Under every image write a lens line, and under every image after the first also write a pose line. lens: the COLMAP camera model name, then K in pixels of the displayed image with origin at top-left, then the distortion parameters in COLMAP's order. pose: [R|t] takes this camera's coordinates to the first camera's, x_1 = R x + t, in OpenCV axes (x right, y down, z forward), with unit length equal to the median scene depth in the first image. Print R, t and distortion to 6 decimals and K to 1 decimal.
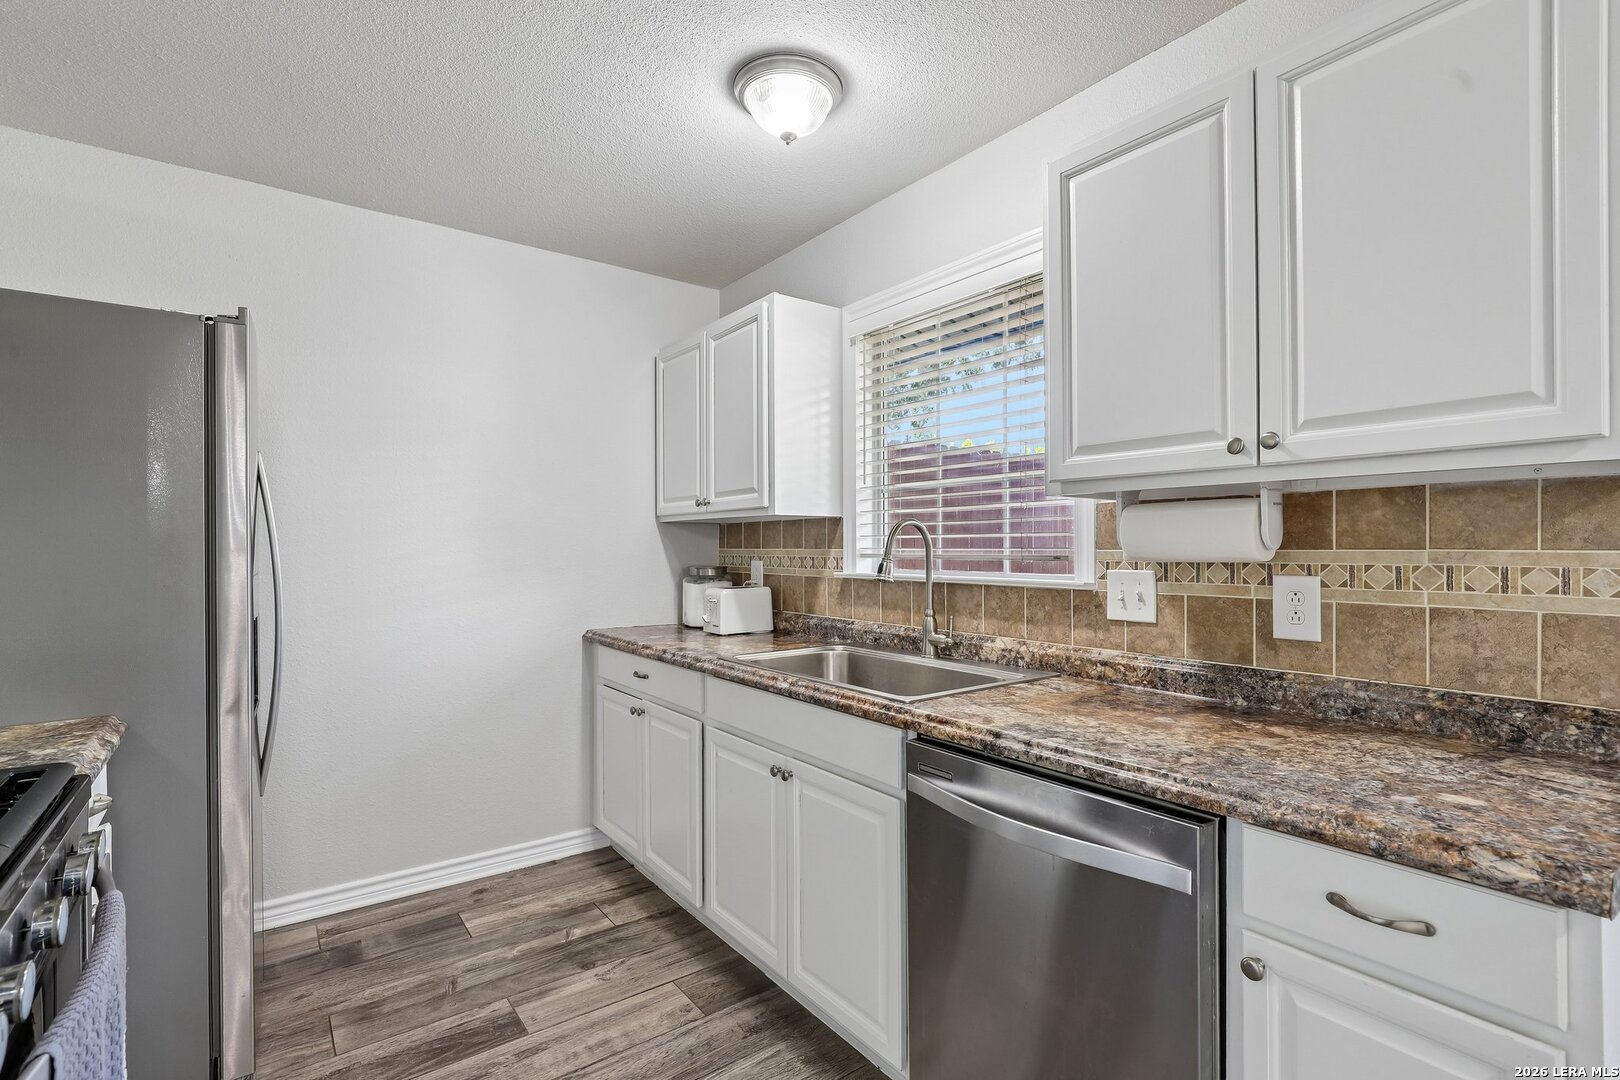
lens RADIAL K [[743.9, 0, 814.0], [0, 743.9, 542.5], [0, 0, 1]] dist [-0.028146, 0.003650]
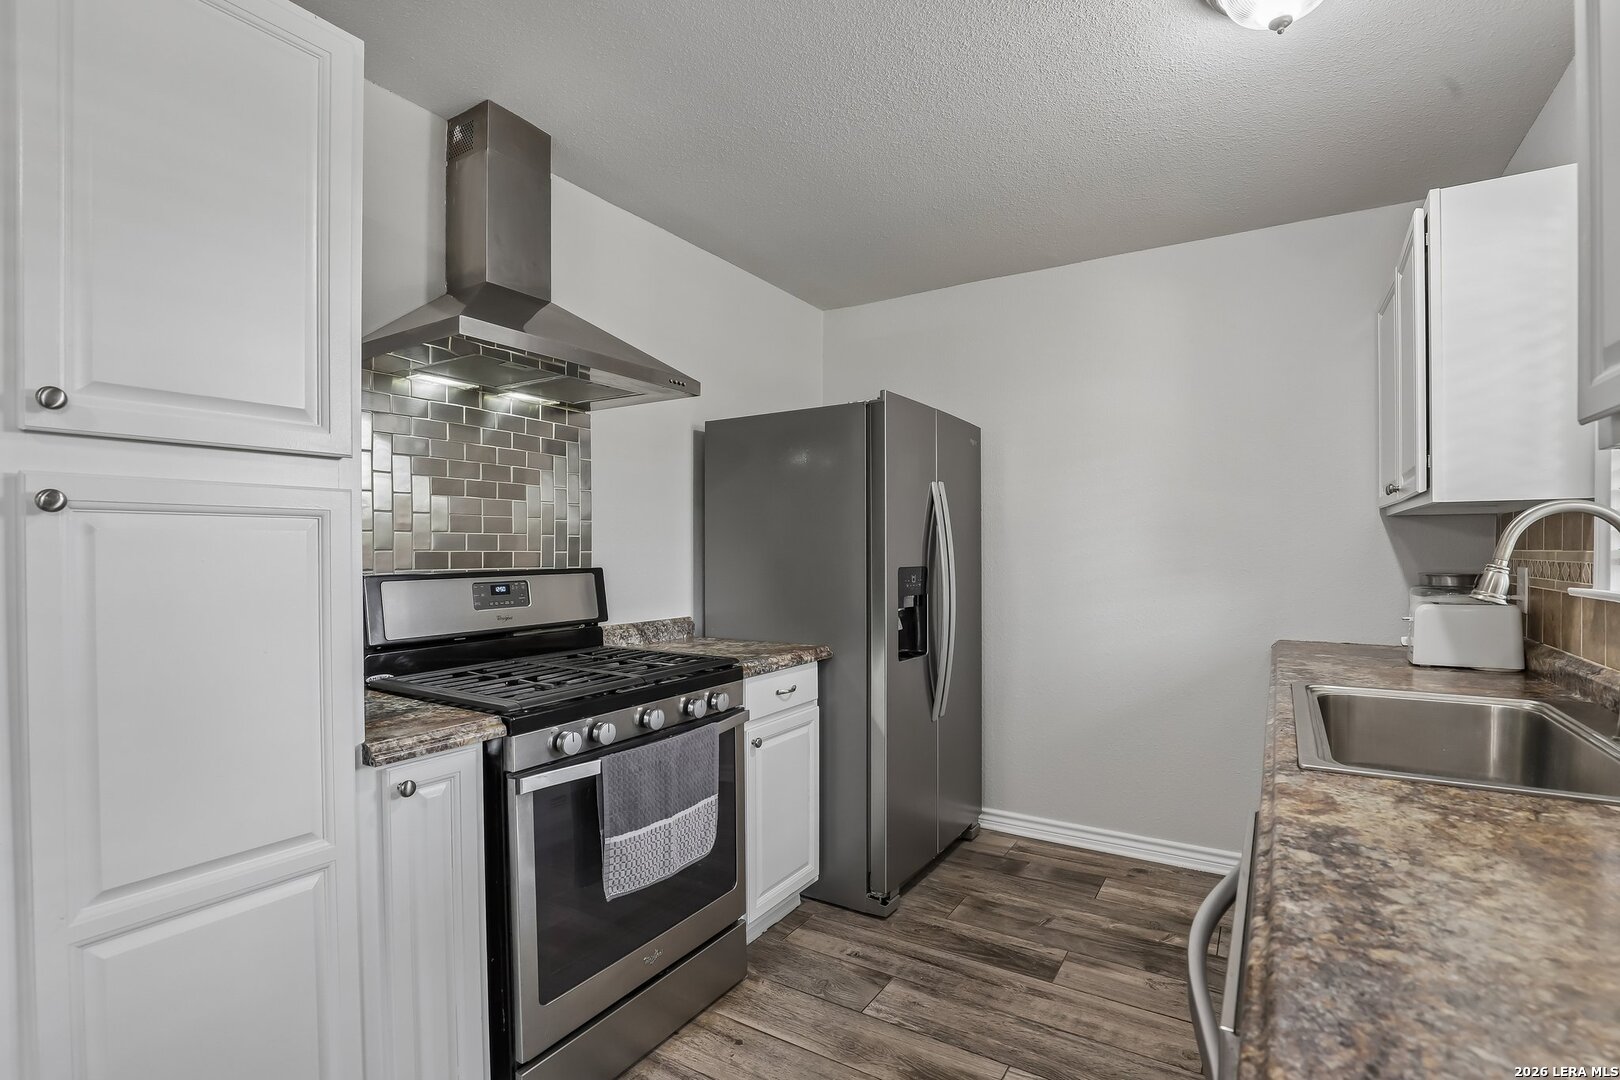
lens RADIAL K [[743.9, 0, 832.0], [0, 743.9, 560.7], [0, 0, 1]] dist [-0.028146, 0.003650]
pose [[0.369509, 0.013856, -0.929124, 0.546300], [0.008649, 0.999794, 0.018350, 0.001637], [0.929187, -0.014816, 0.369313, 0.290992]]
